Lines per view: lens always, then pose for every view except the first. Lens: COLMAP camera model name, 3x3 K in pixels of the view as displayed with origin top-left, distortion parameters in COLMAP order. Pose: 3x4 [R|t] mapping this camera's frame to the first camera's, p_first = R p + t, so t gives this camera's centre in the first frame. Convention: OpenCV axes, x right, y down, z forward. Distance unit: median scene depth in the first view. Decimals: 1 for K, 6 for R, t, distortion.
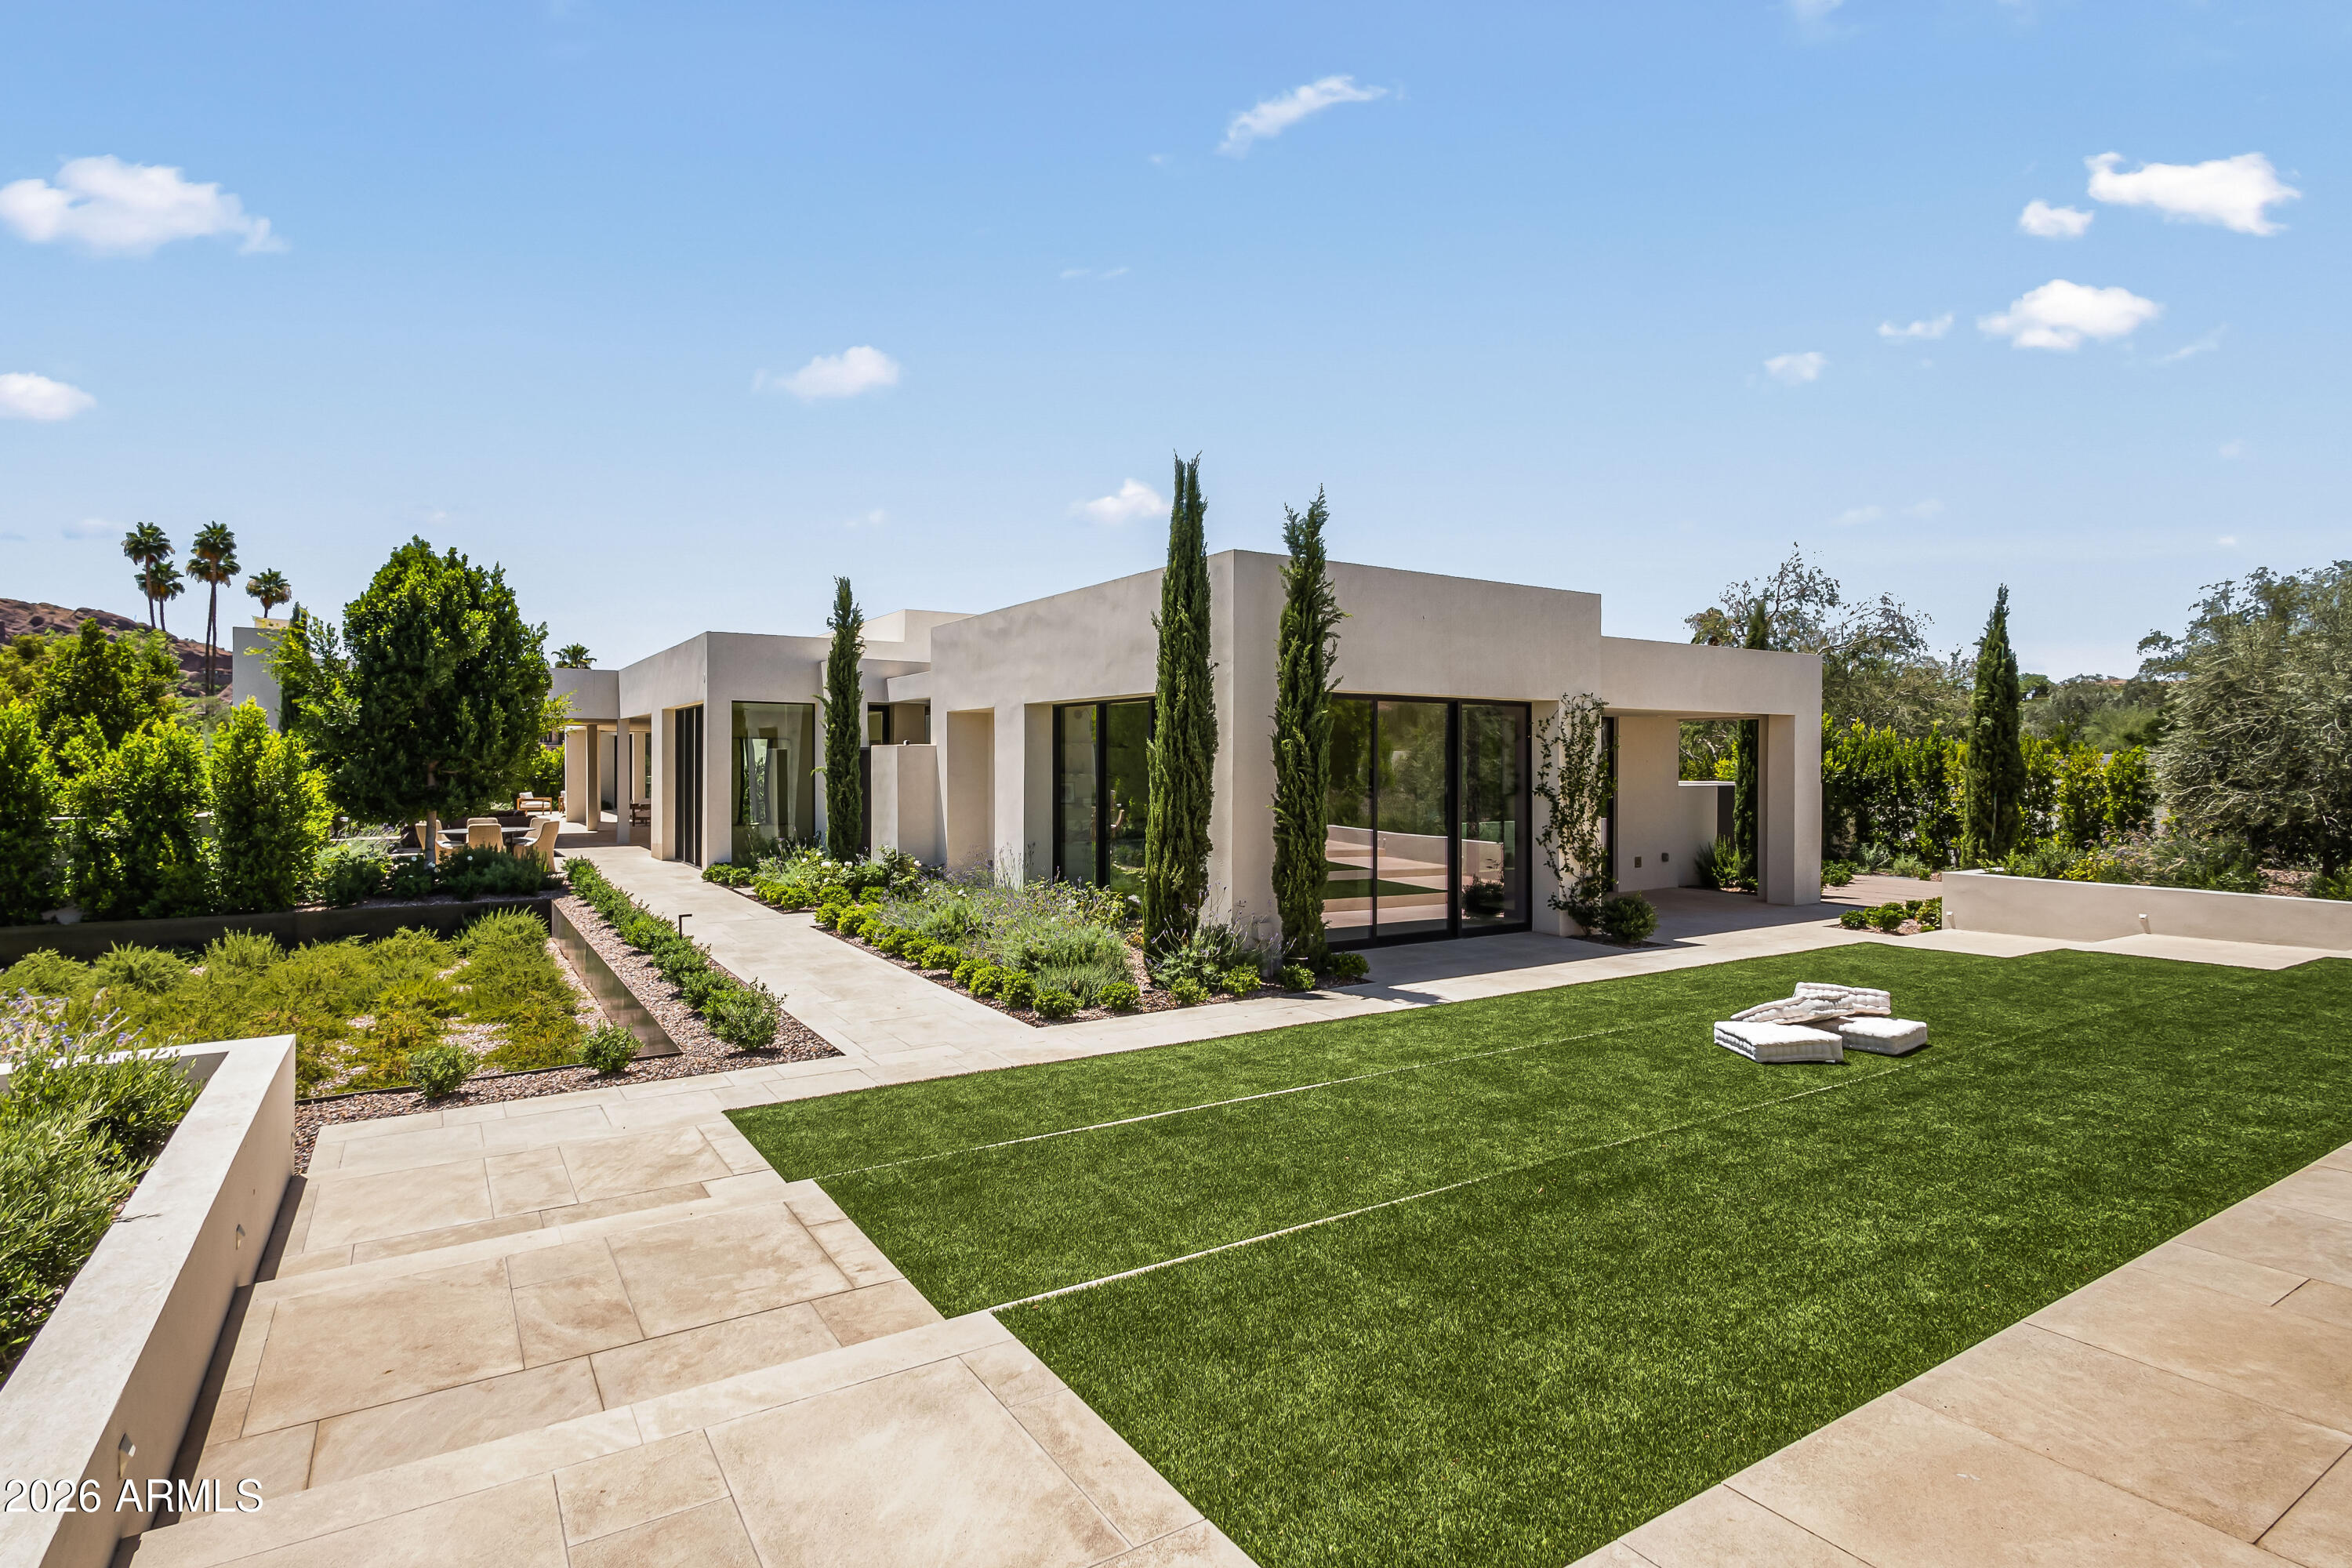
lens RADIAL K [[1143.3, 0, 1127.7], [0, 1143.3, 784.6], [0, 0, 1]] dist [0.001576, 0.000277]
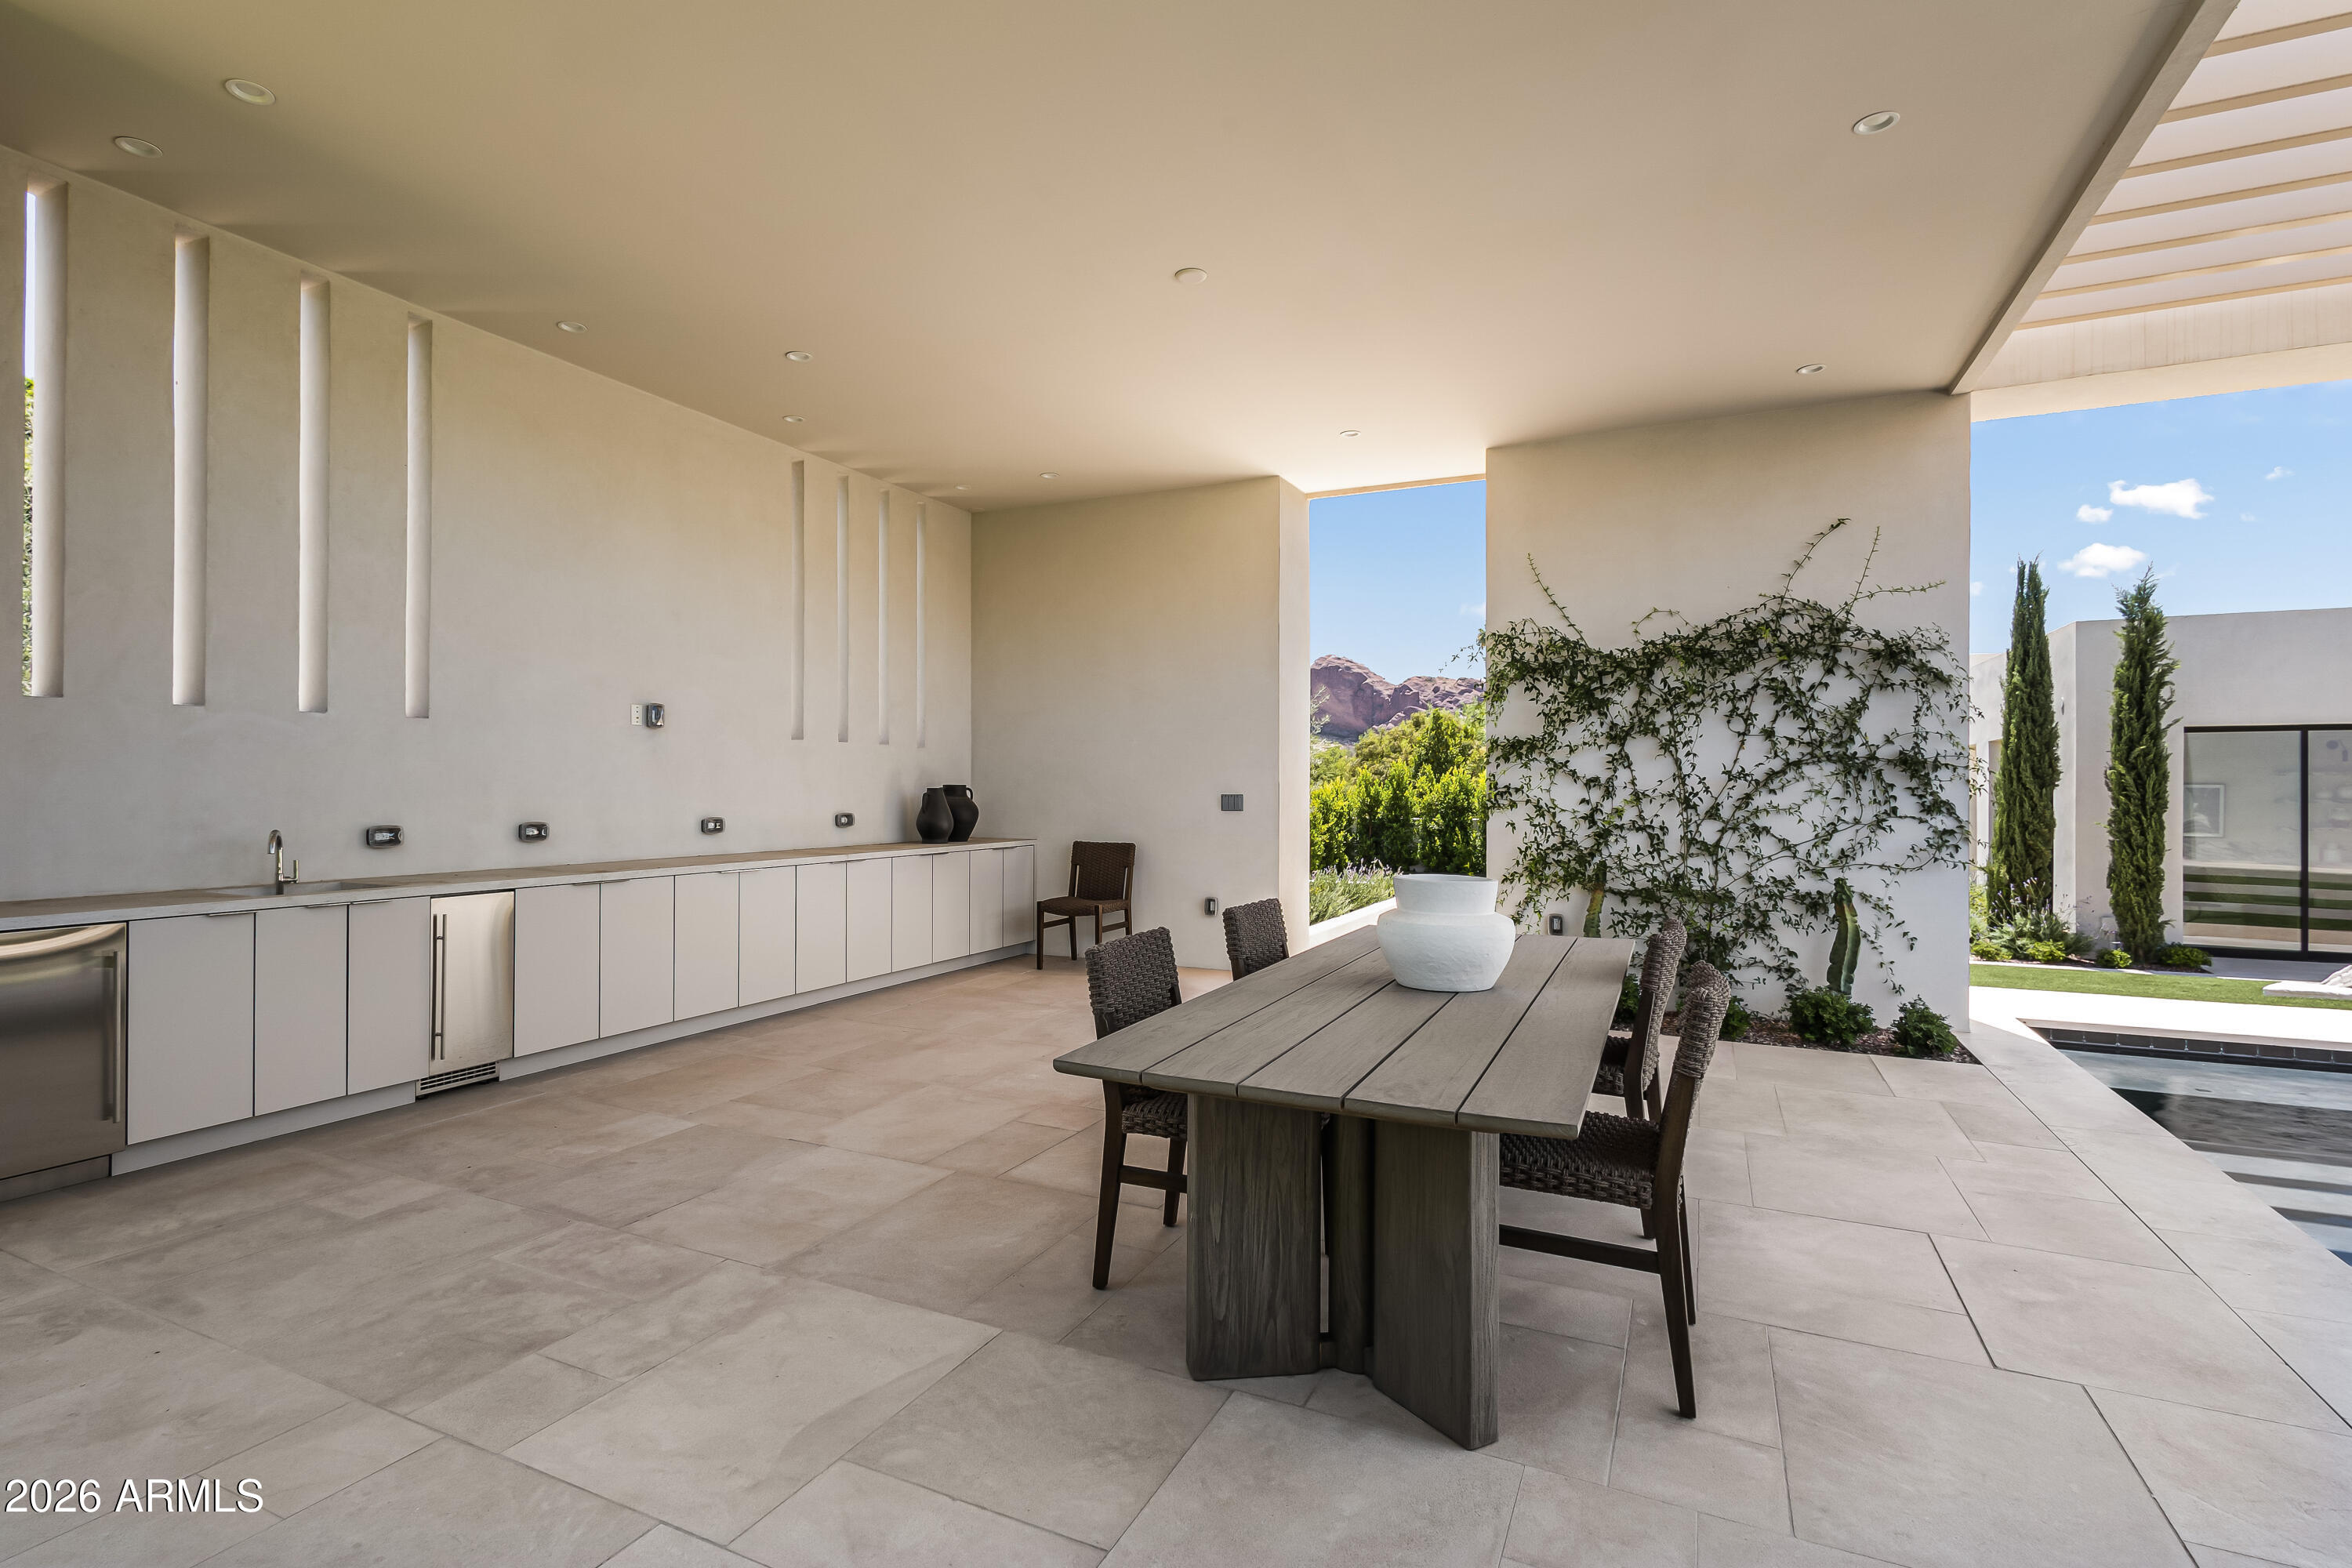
lens RADIAL K [[1099.4, 0, 1166.8], [0, 1099.4, 779.2], [0, 0, 1]] dist [0.002526, -0.000633]
pose [[0.537735, -0.011160, -0.843040, 0.584068], [-0.010129, 0.999755, -0.019696, 0.004892], [0.843053, 0.019130, 0.537490, -0.513312]]
